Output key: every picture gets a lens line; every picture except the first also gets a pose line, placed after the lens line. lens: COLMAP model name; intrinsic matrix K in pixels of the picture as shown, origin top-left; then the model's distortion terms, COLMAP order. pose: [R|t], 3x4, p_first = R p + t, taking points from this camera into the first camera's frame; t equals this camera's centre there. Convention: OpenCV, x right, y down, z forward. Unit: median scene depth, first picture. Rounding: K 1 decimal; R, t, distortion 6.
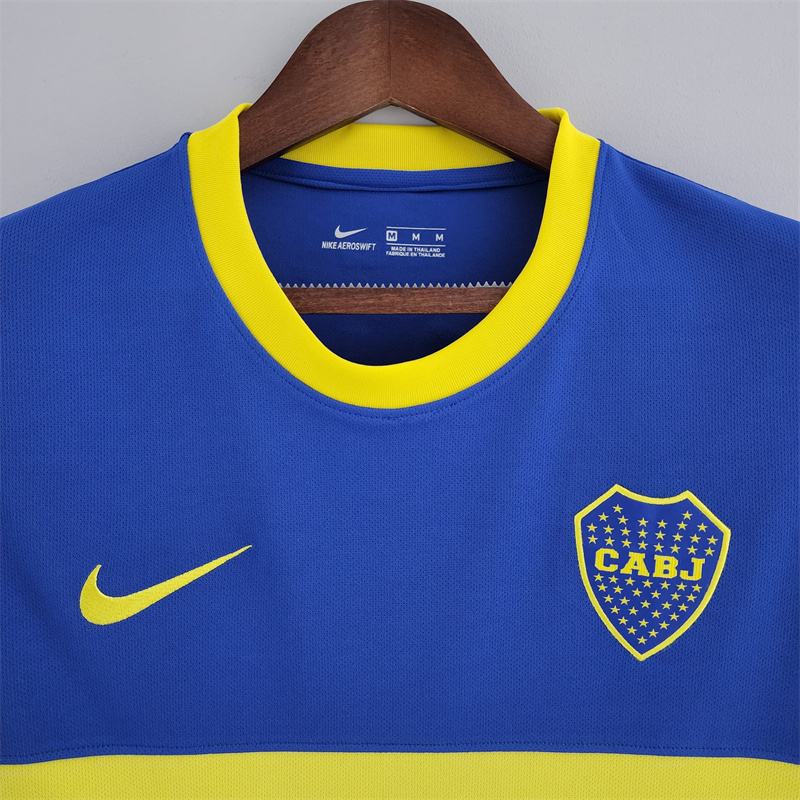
lens RADIAL K [[764.2, 0, 398.1], [0, 764.2, 379.1], [0, 0, 1]] dist [0.009928, -0.004561]
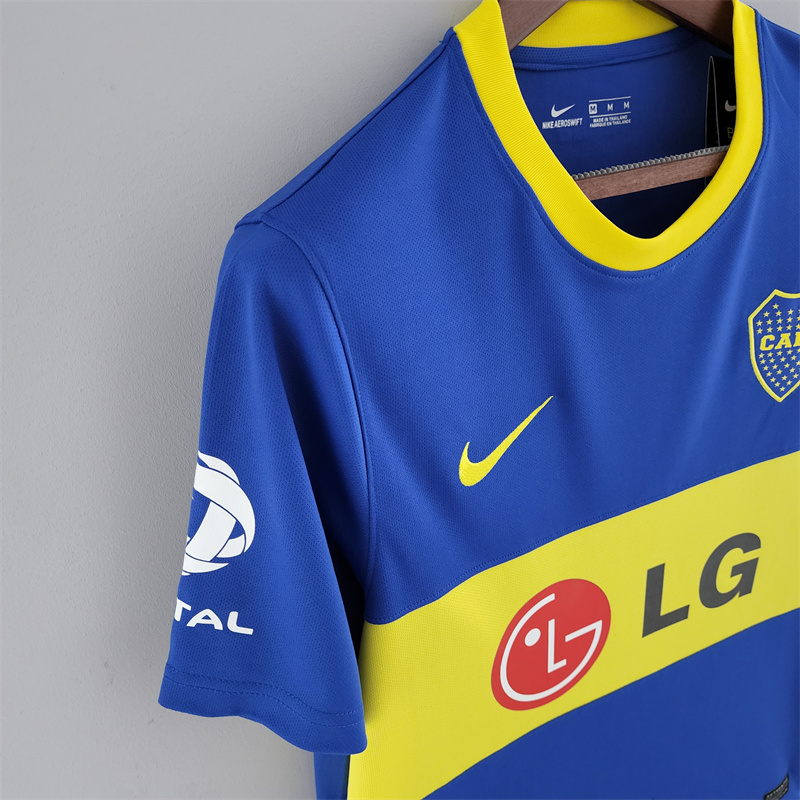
lens RADIAL K [[748.8, 0, 398.7], [0, 748.8, 409.9], [0, 0, 1]] dist [0.084084, -0.144043]
pose [[0.902817, -0.258424, 0.343712, -0.866692], [0.124707, 0.922277, 0.365861, -0.251055], [-0.411545, -0.287442, 0.864875, 0.024375]]
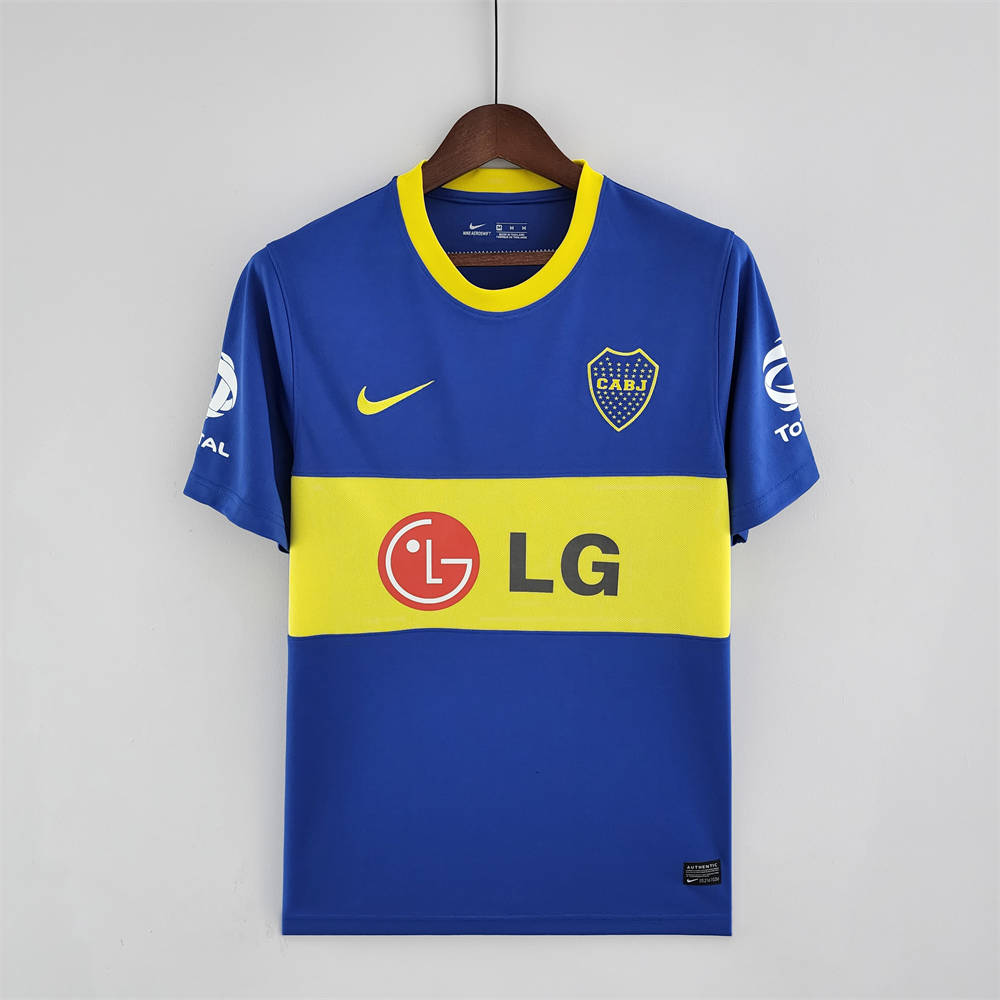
lens RADIAL K [[936.0, 0, 498.4], [0, 936.0, 512.4], [0, 0, 1]] dist [0.084084, -0.144043]
pose [[0.999677, -0.011356, -0.022732, 0.040196], [0.013558, 0.994977, 0.099180, 0.329508], [0.021492, -0.099456, 0.994810, -1.622677]]
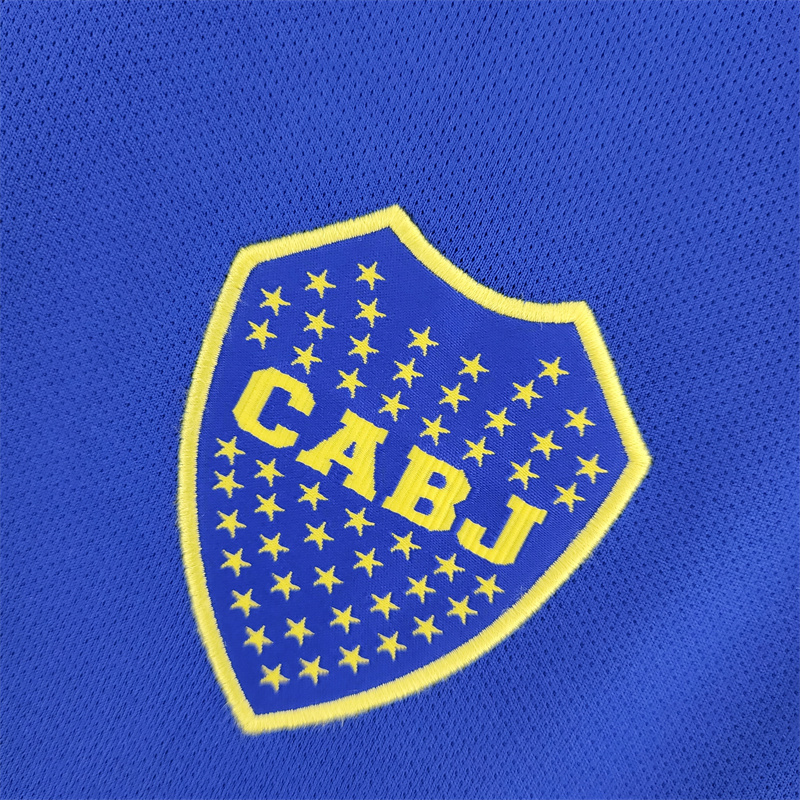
lens RADIAL K [[748.8, 0, 398.7], [0, 748.8, 409.9], [0, 0, 1]] dist [0.084084, -0.144043]
pose [[0.902214, 0.403273, 0.152907, 0.272040], [-0.405403, 0.913953, -0.018393, 0.221950], [-0.147167, -0.045394, 0.988069, 0.681913]]
